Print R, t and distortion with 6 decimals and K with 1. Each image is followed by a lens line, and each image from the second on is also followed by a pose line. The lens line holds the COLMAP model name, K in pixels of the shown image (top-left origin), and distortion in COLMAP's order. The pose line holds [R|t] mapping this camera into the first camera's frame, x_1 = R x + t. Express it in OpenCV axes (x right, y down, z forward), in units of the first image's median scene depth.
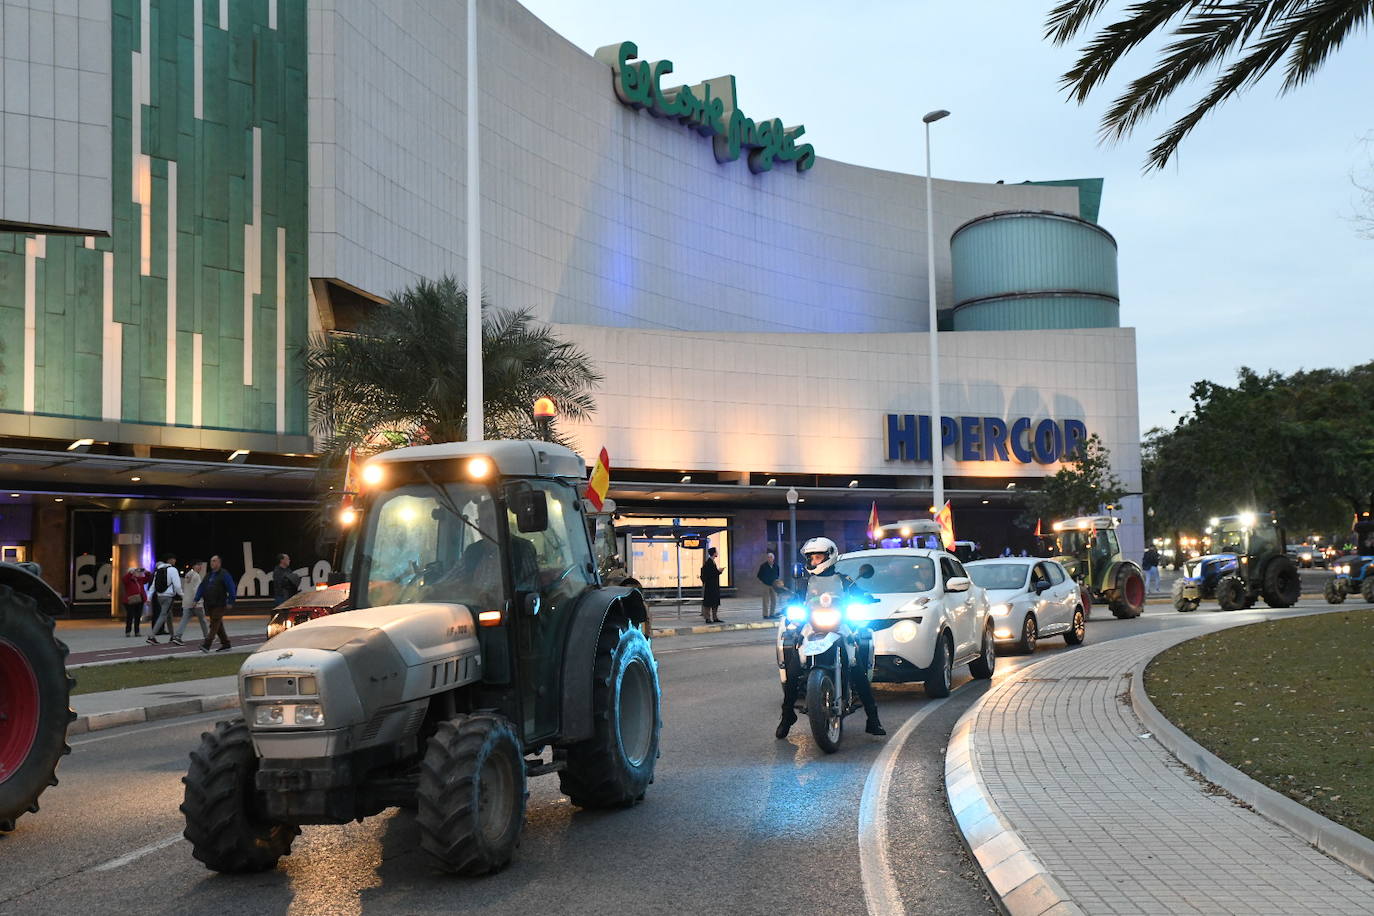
lens RADIAL K [[1902.6, 0, 668.9], [0, 1902.6, 474.9], [0, 0, 1]] dist [0.010179, 0.568859]
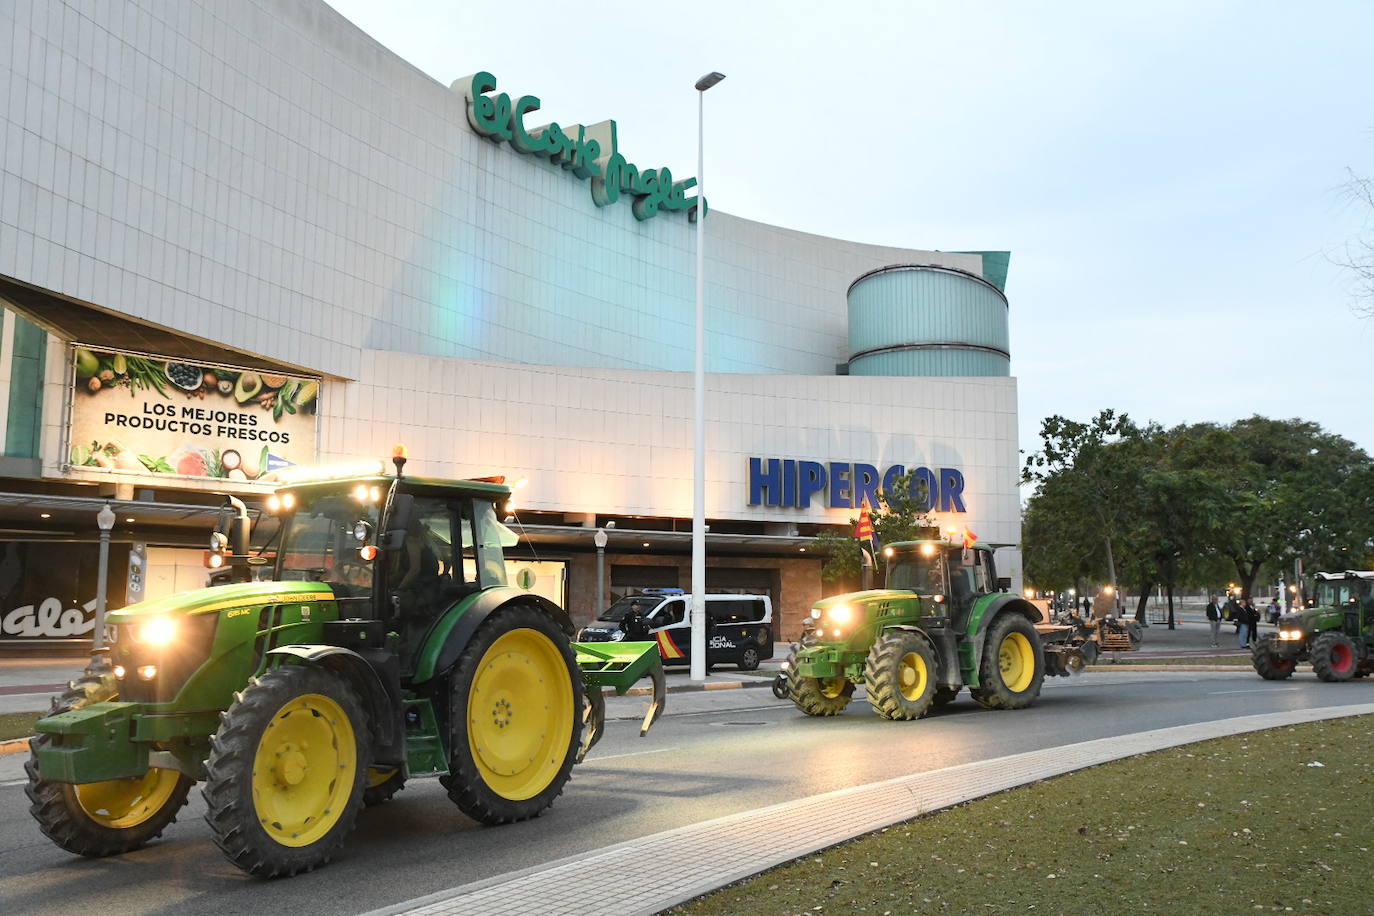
lens RADIAL K [[1379.1, 0, 687.0], [0, 1379.1, 458.0], [0, 0, 1]] dist [-0.004463, 0.021630]
pose [[0.998246, 0.018479, -0.056244, 0.124488], [-0.021385, 0.998443, -0.051510, 0.005231], [0.055204, 0.052623, 0.997087, 0.304825]]
